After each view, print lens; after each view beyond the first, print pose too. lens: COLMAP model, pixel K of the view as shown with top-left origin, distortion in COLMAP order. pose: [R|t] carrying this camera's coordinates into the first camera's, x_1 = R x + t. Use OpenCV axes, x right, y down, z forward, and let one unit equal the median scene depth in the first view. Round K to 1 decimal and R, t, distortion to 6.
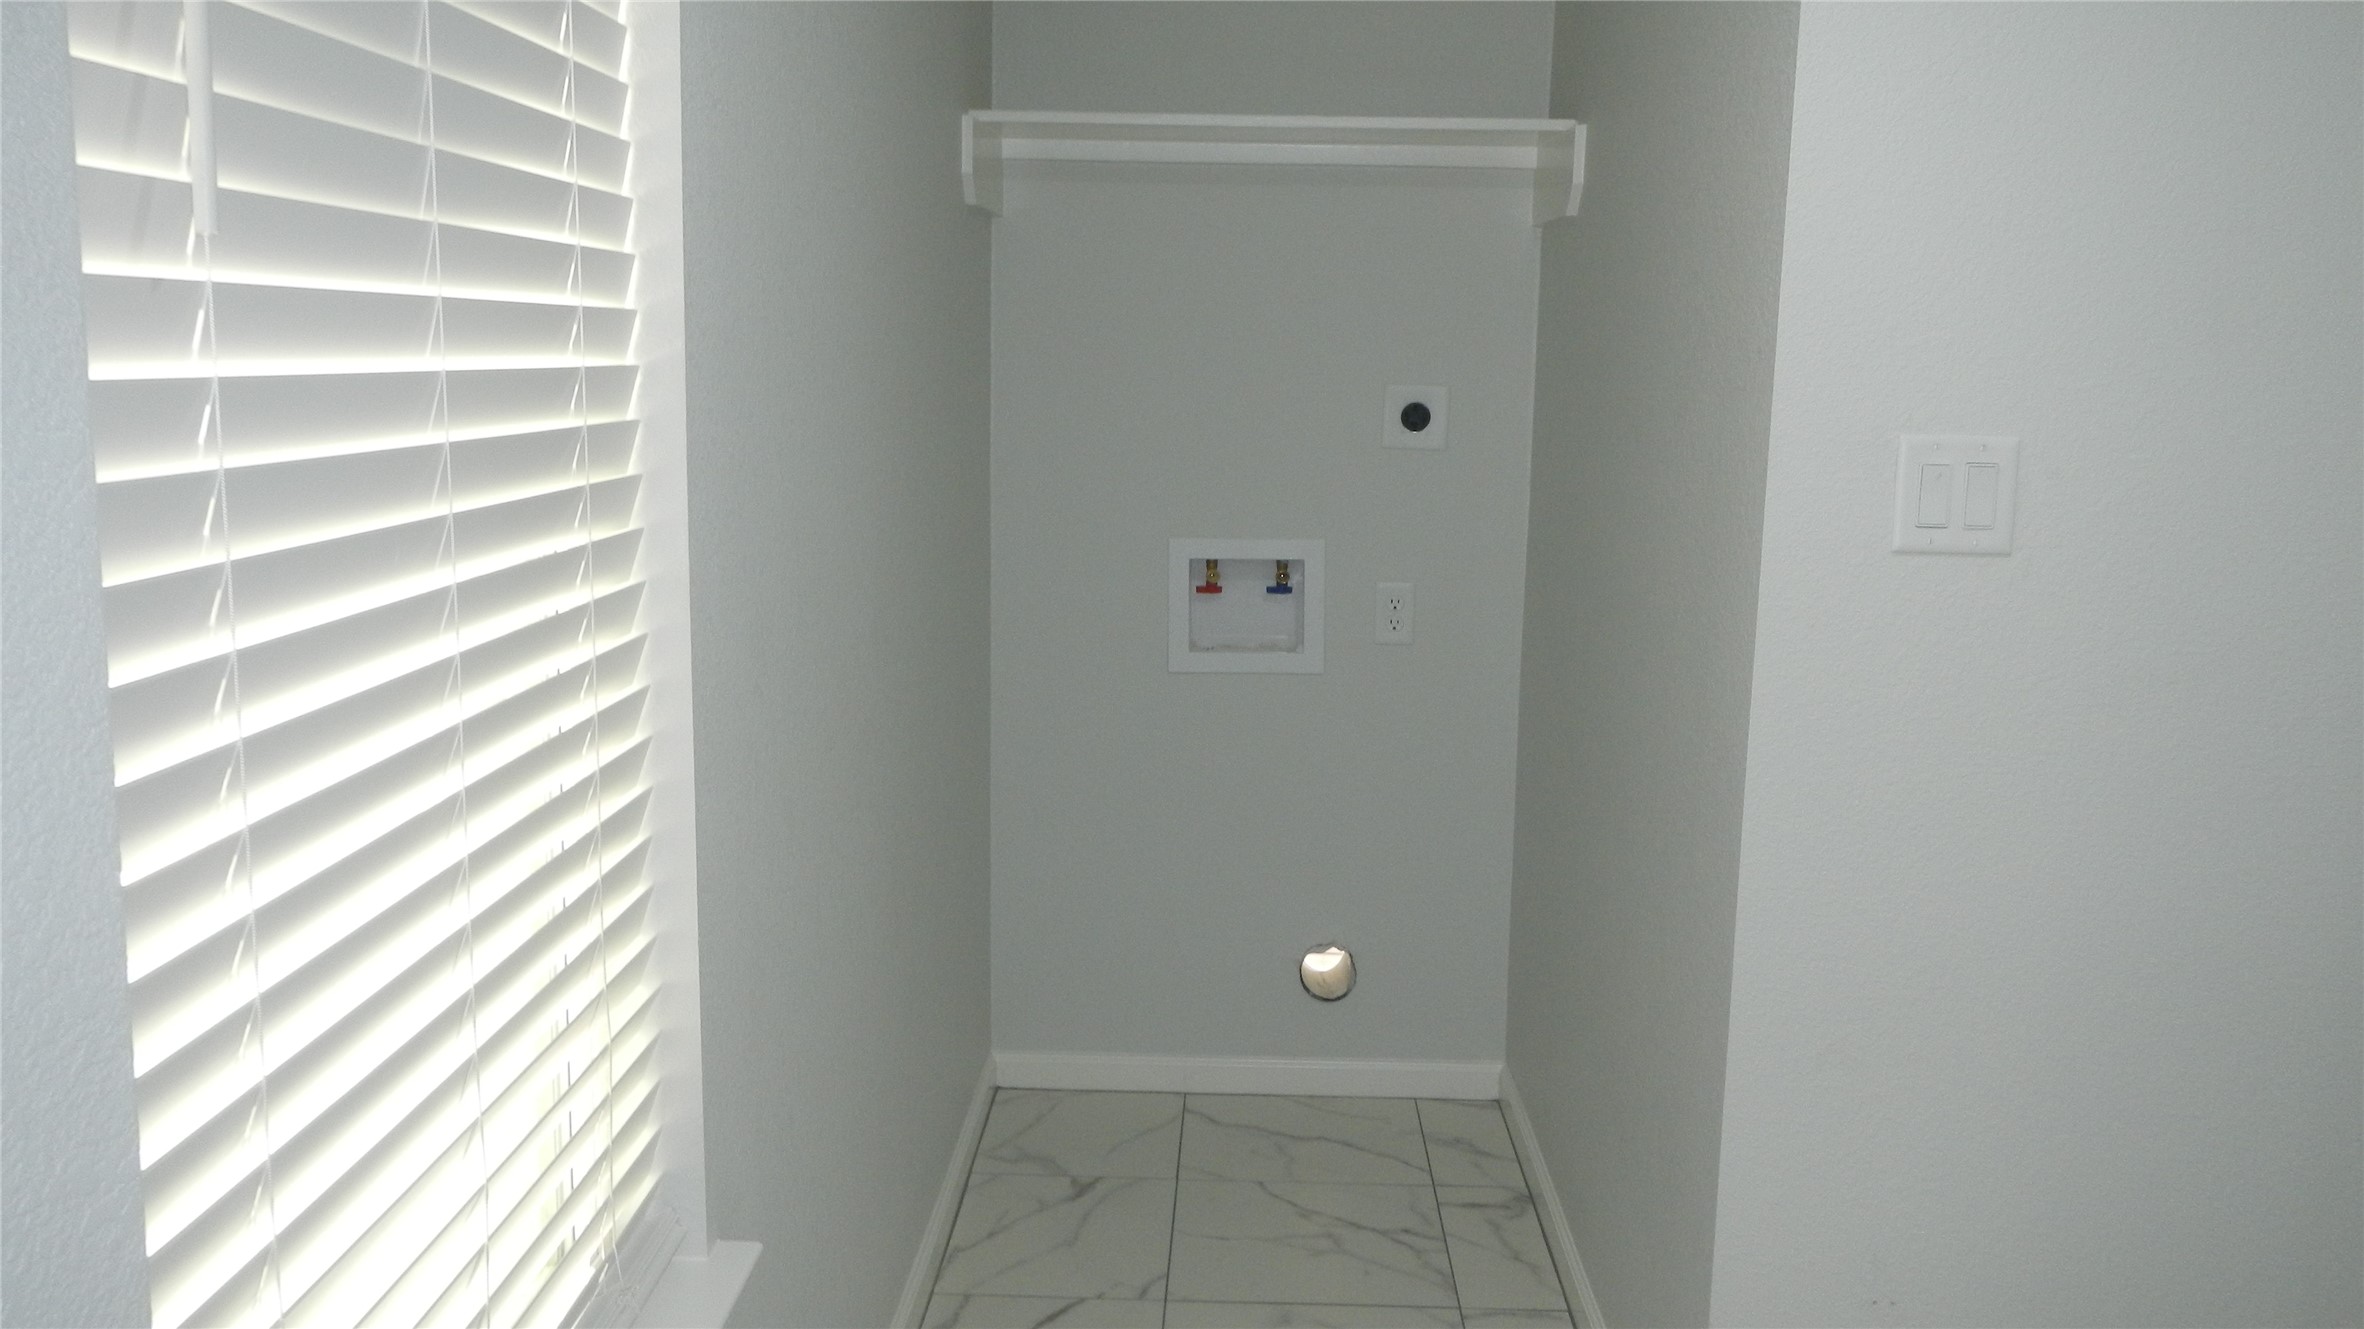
lens RADIAL K [[1944.2, 0, 1182.0], [0, 1944.2, 664.5], [0, 0, 1]] dist [0.014720, 0.005688]
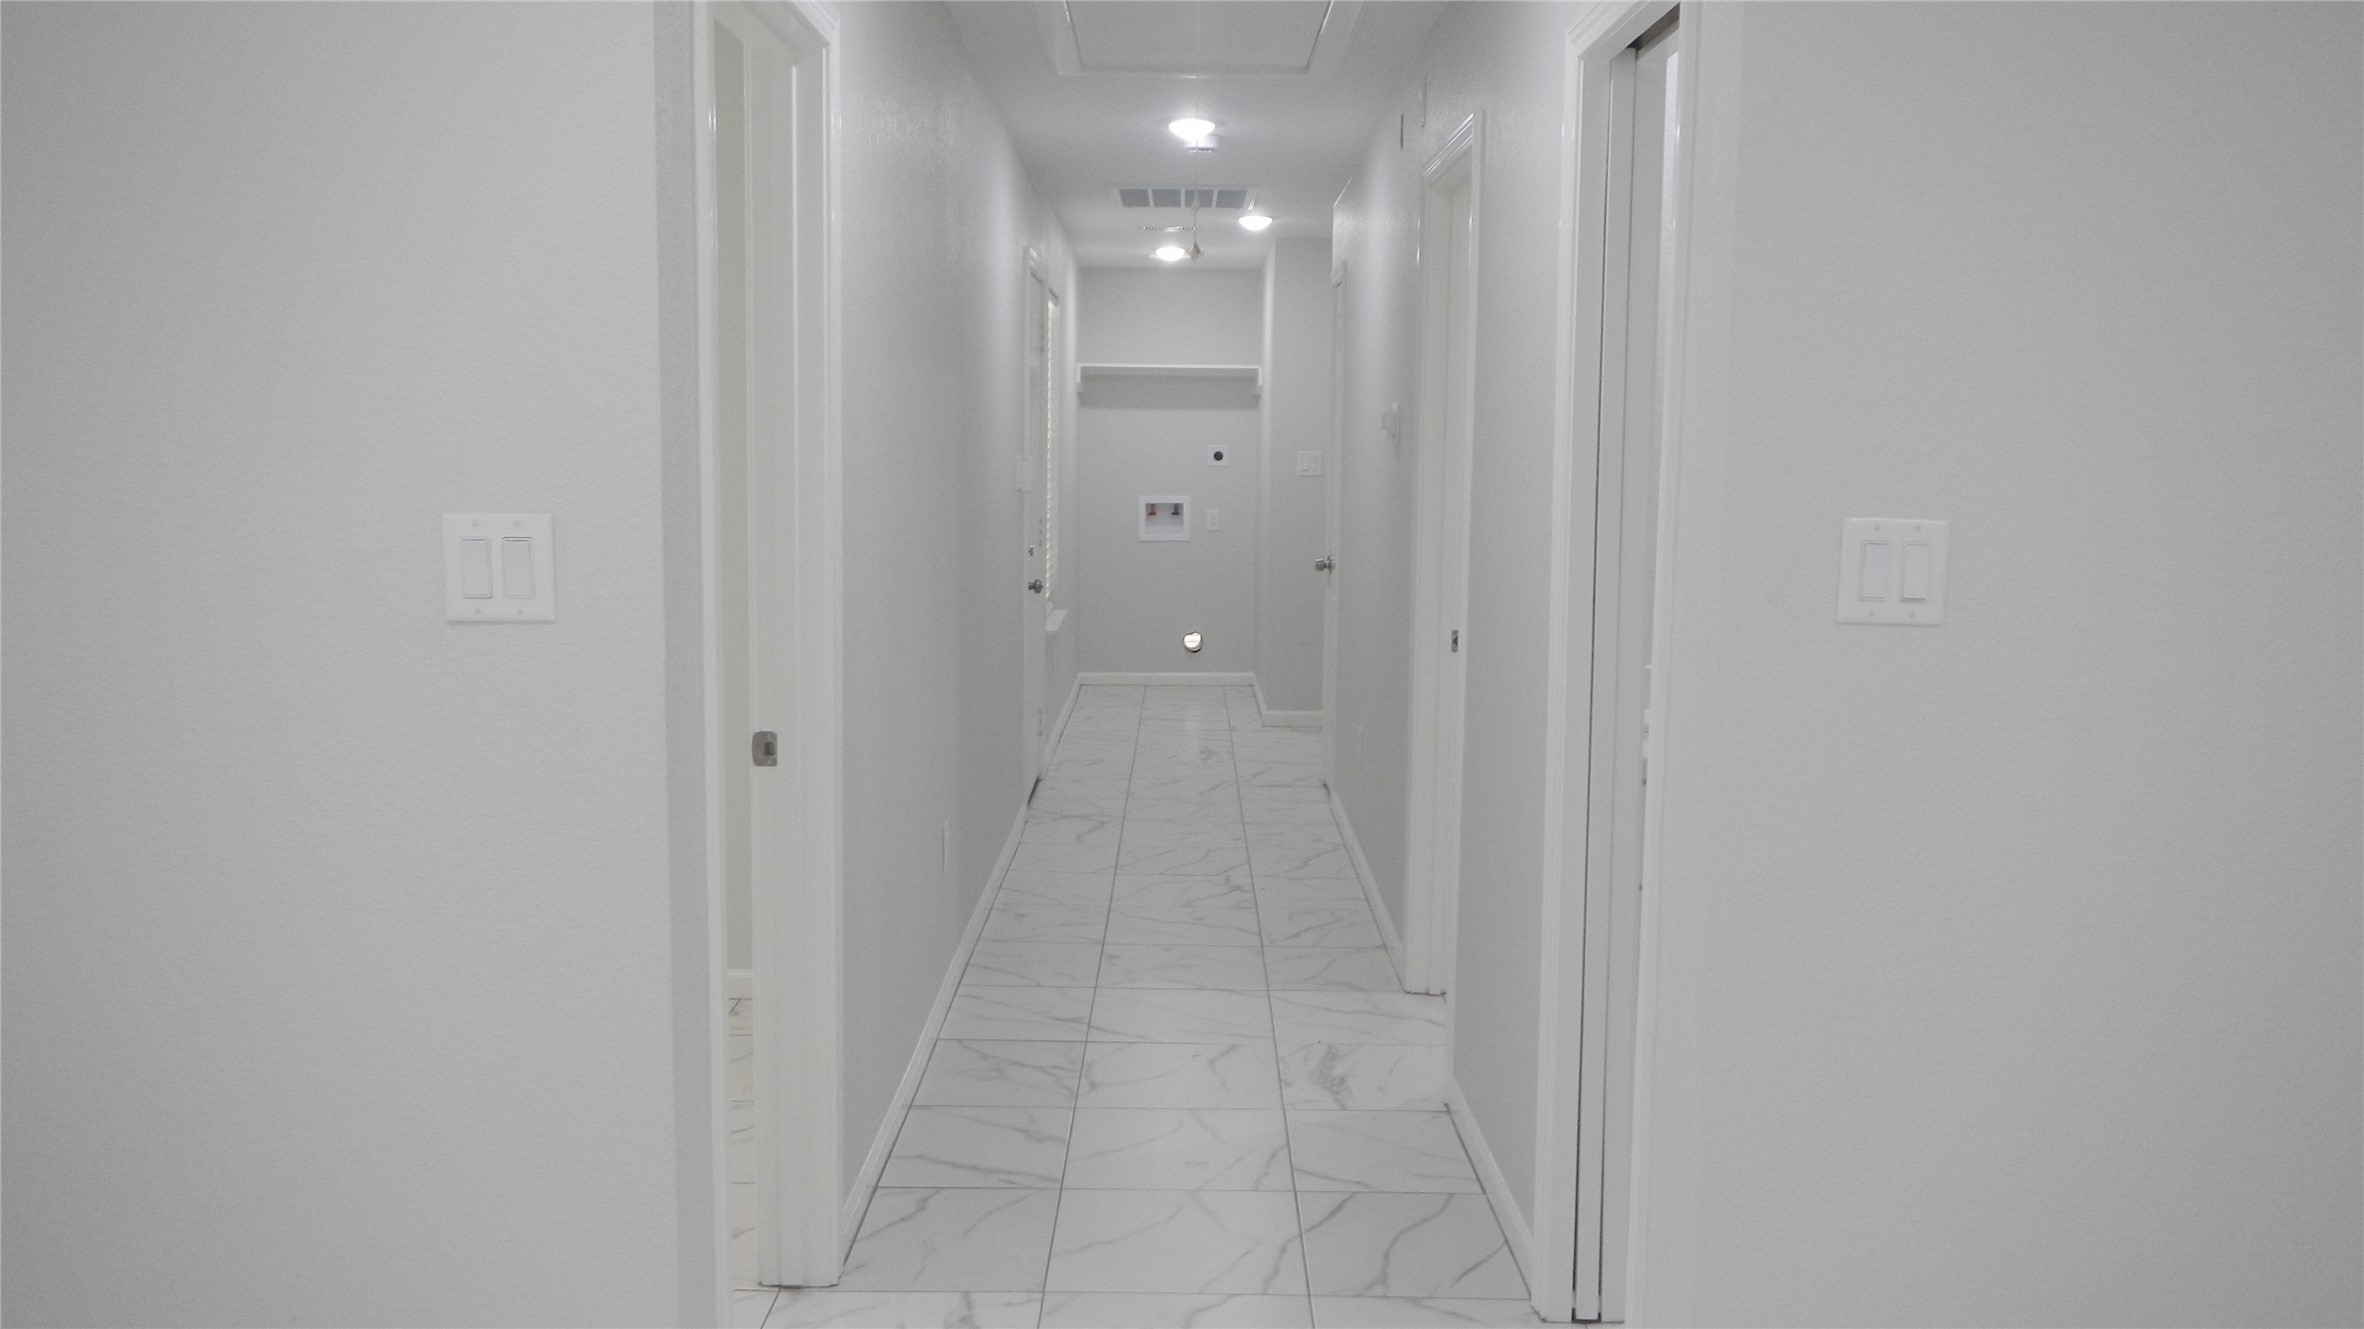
lens RADIAL K [[1944.2, 0, 1182.0], [0, 1944.2, 664.5], [0, 0, 1]] dist [0.014720, 0.005688]
pose [[0.999889, -0.010608, 0.010454, 0.025486], [0.011068, 0.998926, -0.044998, 0.322032], [-0.009965, 0.045109, 0.998932, -1.943617]]
